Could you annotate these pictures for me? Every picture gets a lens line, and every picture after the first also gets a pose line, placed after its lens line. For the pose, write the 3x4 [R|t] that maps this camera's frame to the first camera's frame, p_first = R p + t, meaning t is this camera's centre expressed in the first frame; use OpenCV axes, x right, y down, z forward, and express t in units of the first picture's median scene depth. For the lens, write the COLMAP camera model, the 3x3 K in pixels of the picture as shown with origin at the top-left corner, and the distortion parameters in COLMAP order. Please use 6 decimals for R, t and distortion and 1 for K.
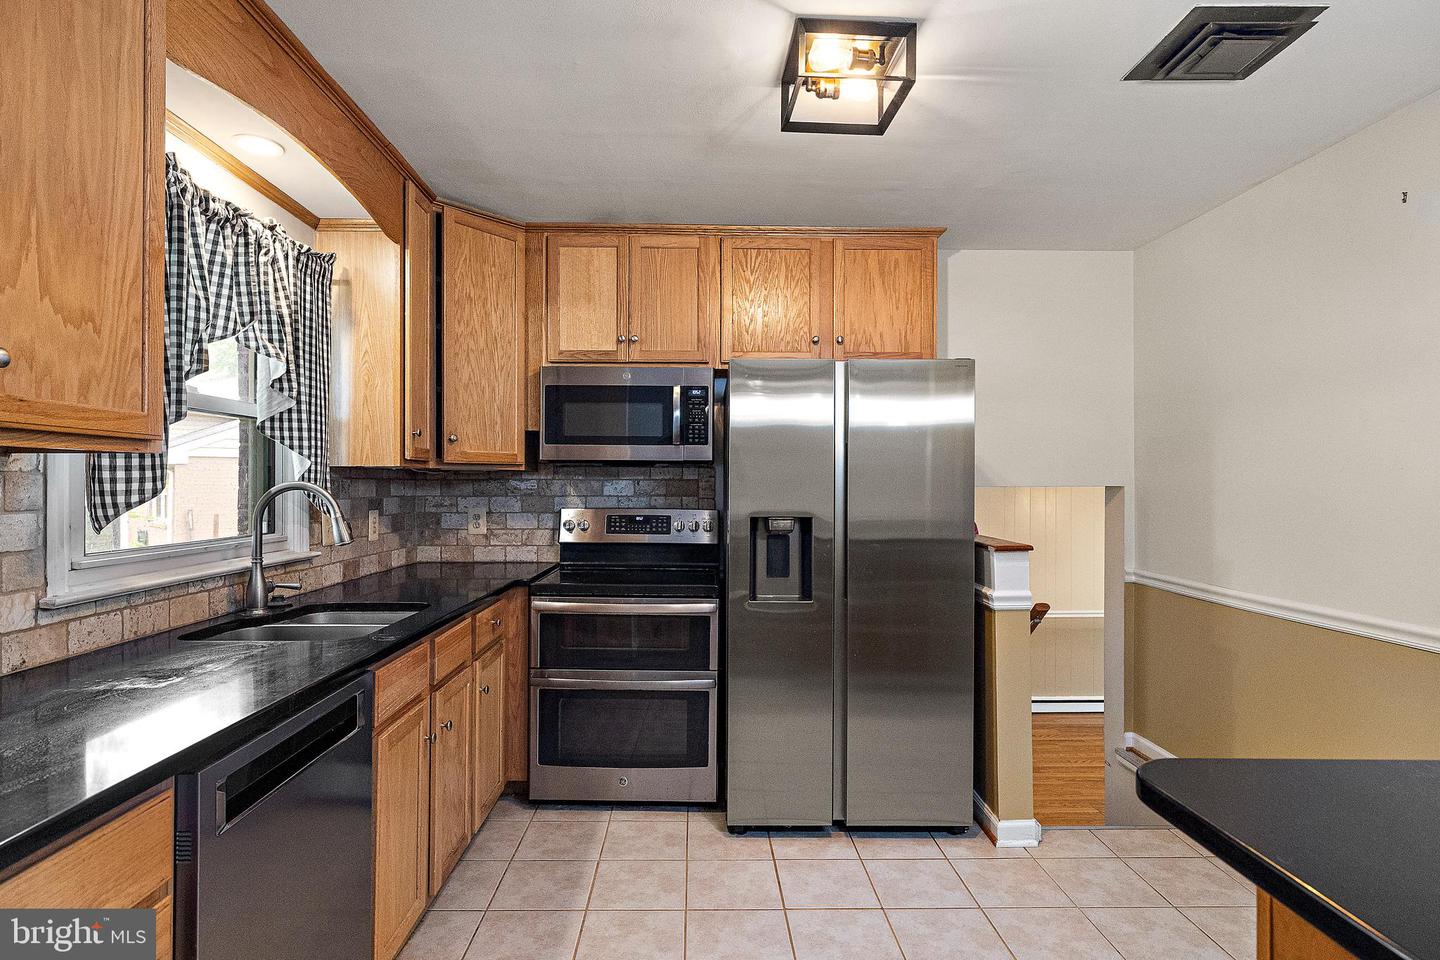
lens RADIAL K [[735.9, 0, 716.4], [0, 735.9, 483.4], [0, 0, 1]] dist [-0.003780, 0.000298]
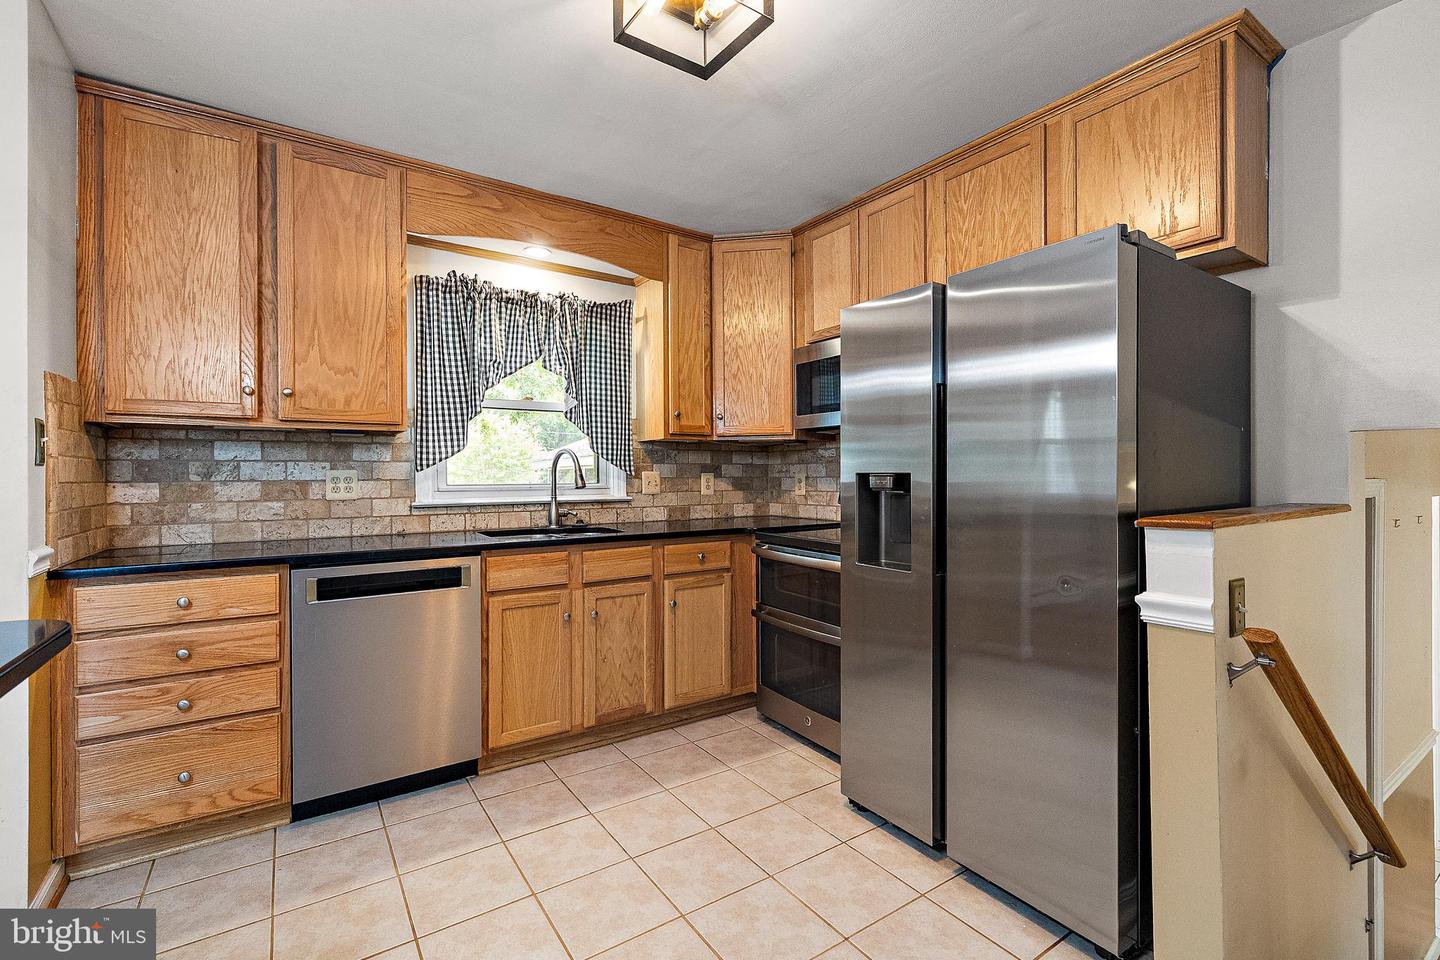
lens RADIAL K [[631.5, 0, 716.9], [0, 631.5, 475.0], [0, 0, 1]] dist [-0.001879, -0.000440]
pose [[0.540337, -0.004509, -0.841437, 0.627729], [0.006282, 0.999979, -0.001325, 0.047563], [0.841425, -0.004570, 0.540354, 0.417624]]
